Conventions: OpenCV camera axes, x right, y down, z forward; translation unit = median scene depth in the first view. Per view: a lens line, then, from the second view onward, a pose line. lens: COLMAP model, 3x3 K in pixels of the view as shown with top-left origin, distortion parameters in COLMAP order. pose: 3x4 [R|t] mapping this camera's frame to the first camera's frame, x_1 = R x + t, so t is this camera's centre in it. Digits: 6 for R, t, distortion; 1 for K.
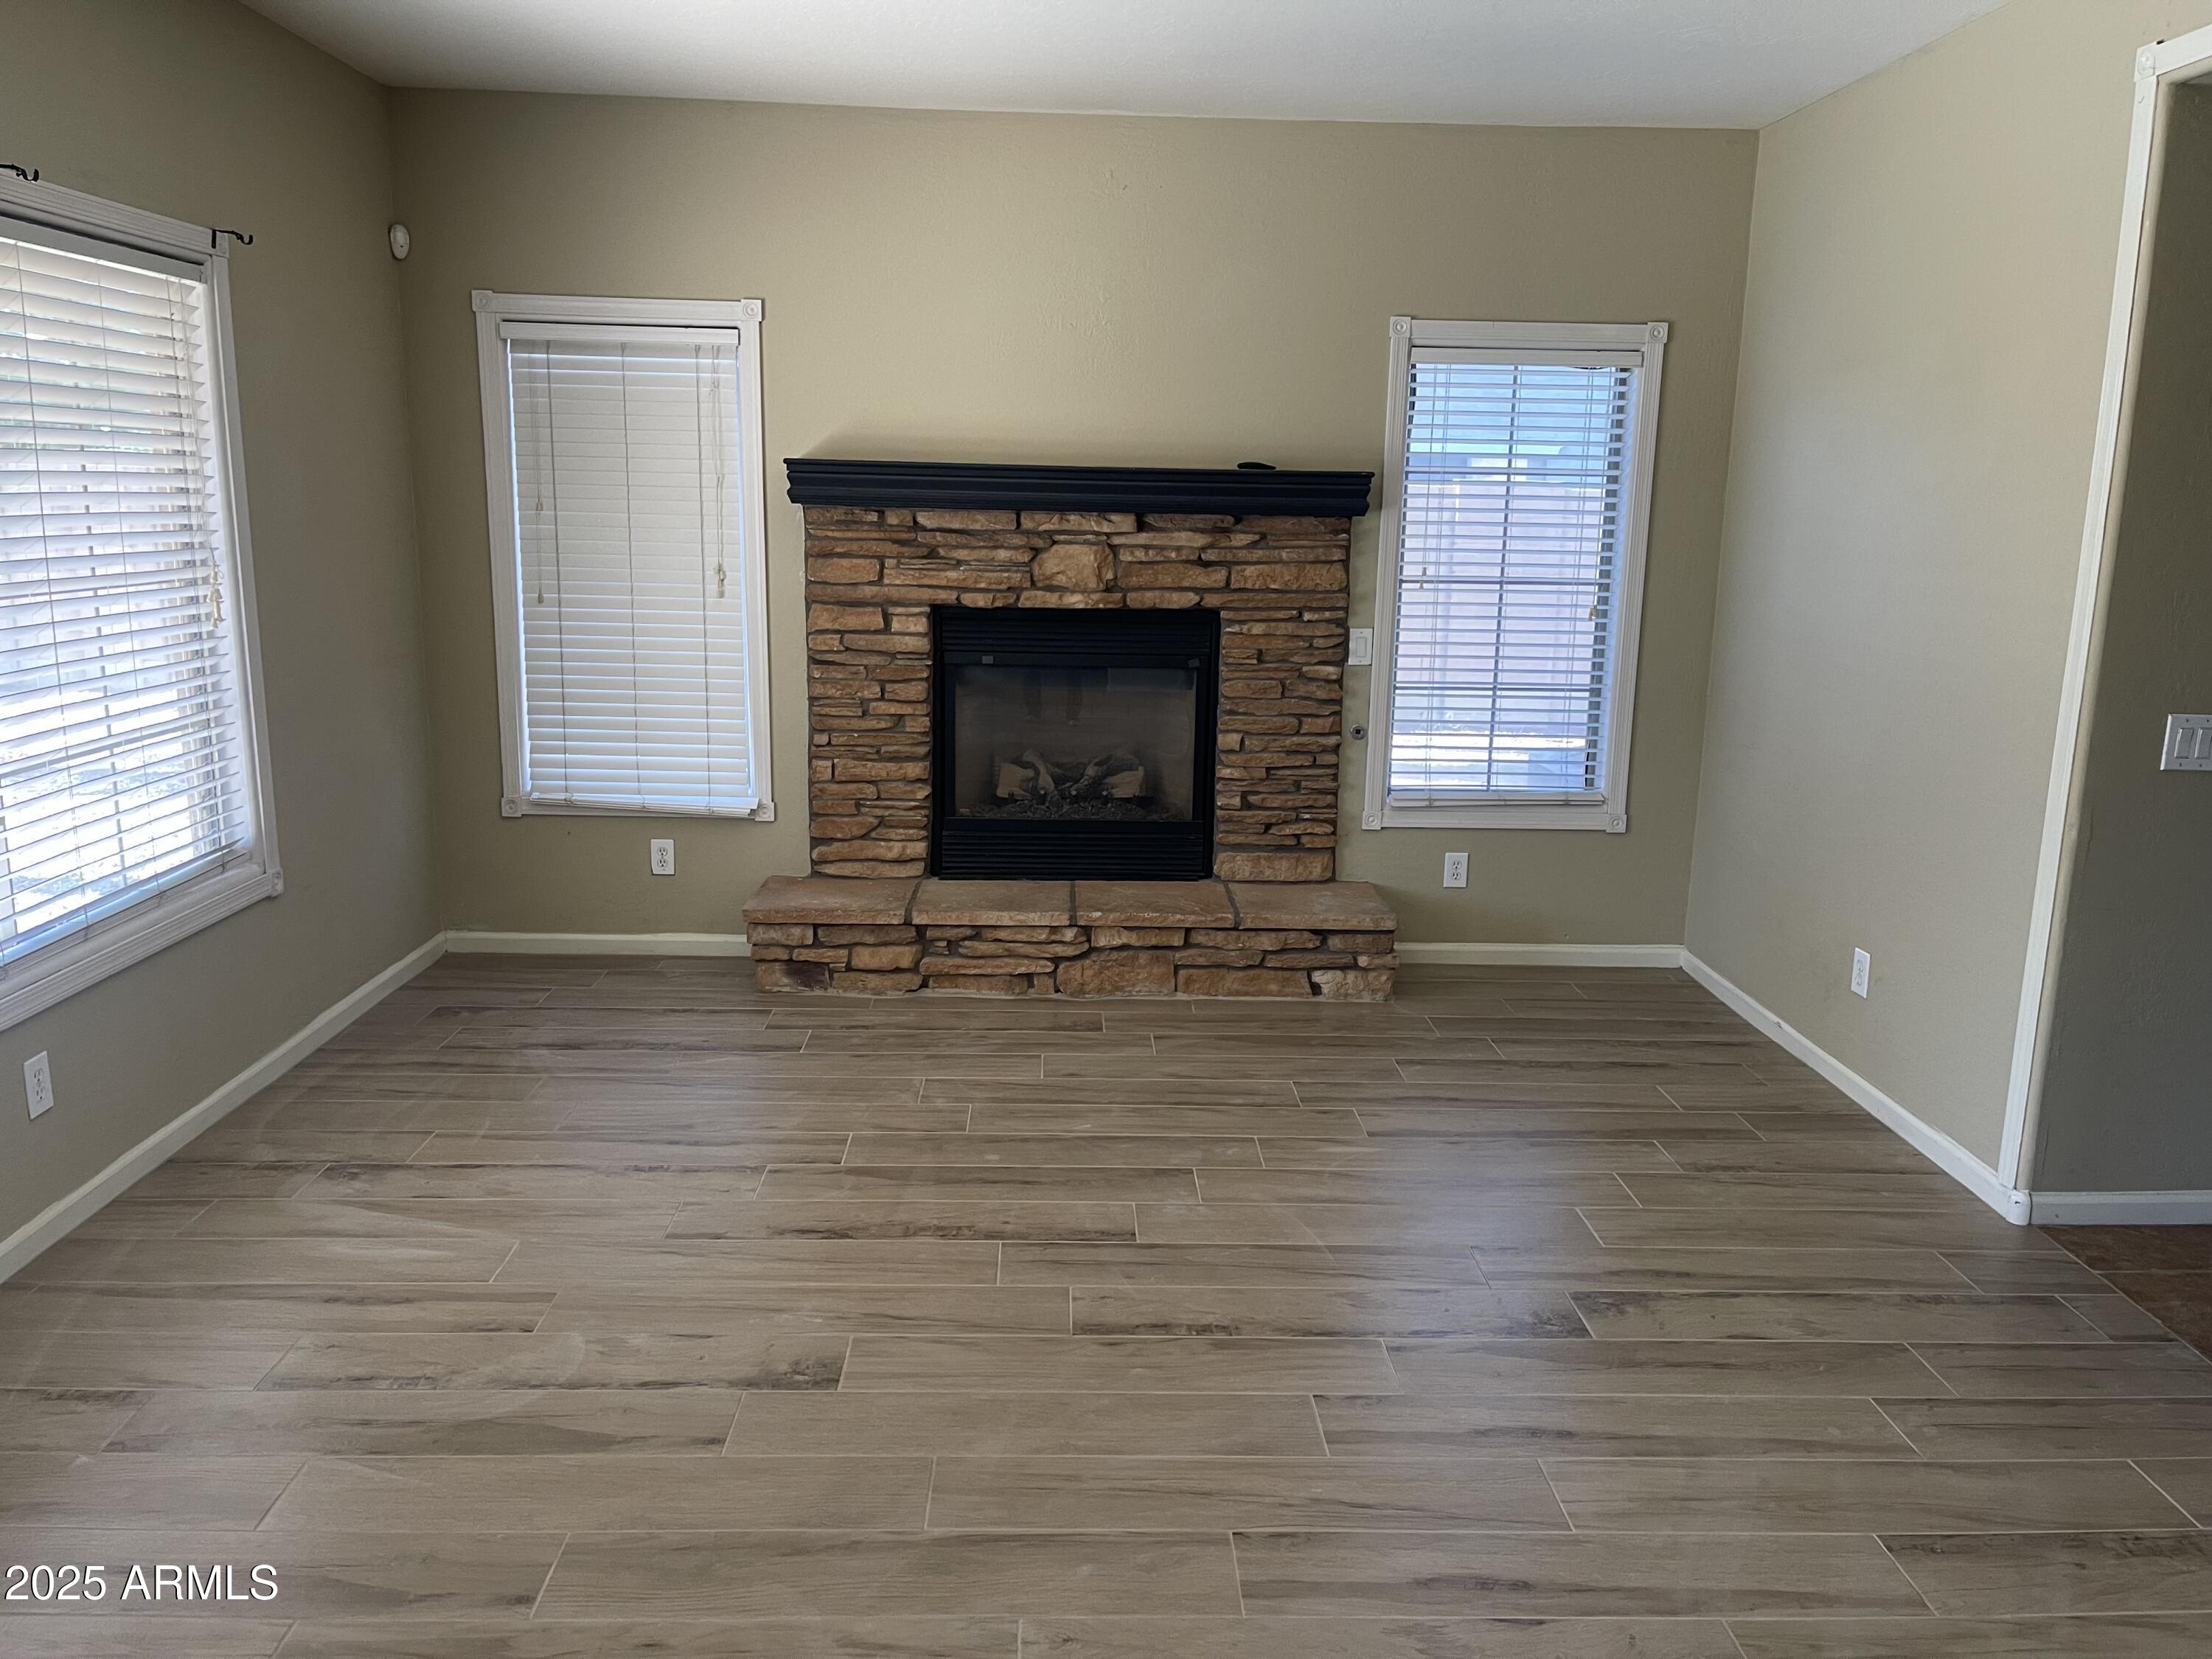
lens RADIAL K [[1715.7, 0, 1112.0], [0, 1715.7, 823.9], [0, 0, 1]] dist [0.029538, -0.023524]
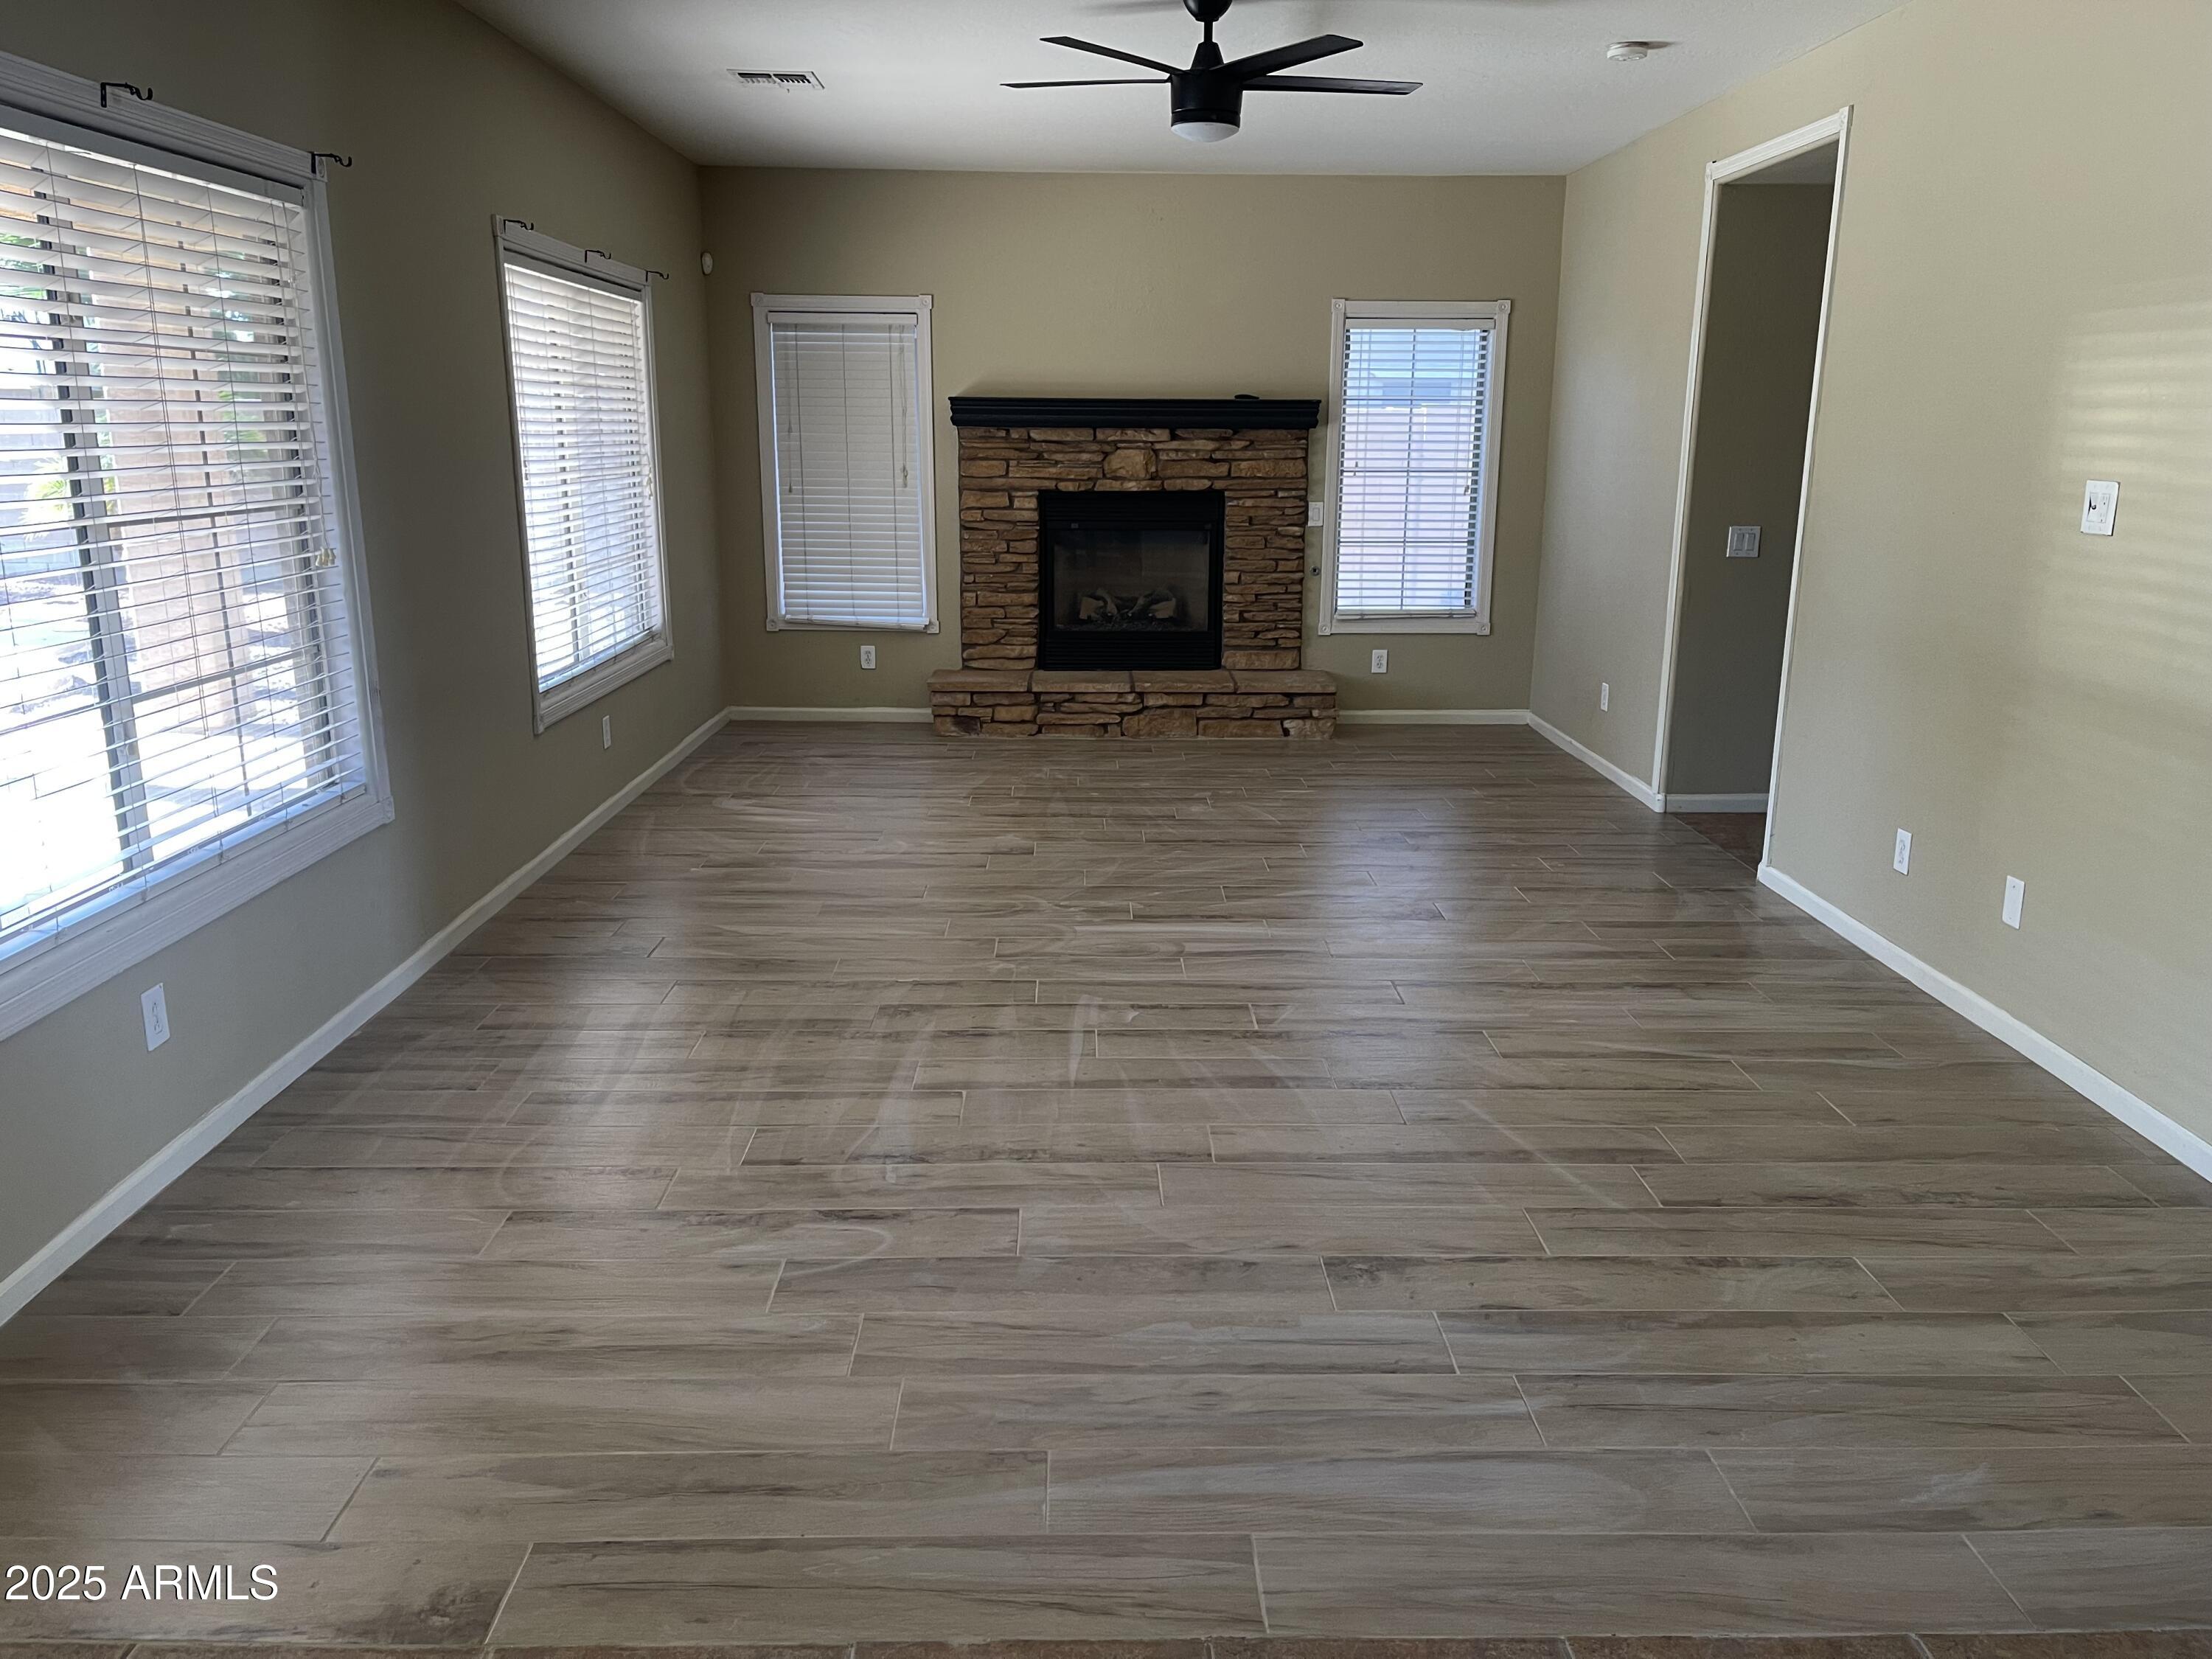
lens RADIAL K [[1715.7, 0, 1101.7], [0, 1715.7, 844.7], [0, 0, 1]] dist [0.029538, -0.023524]
pose [[0.999748, -0.009402, -0.020399, -0.019742], [0.010418, 0.998682, 0.050262, 0.116802], [0.019900, -0.050462, 0.998528, -0.577121]]
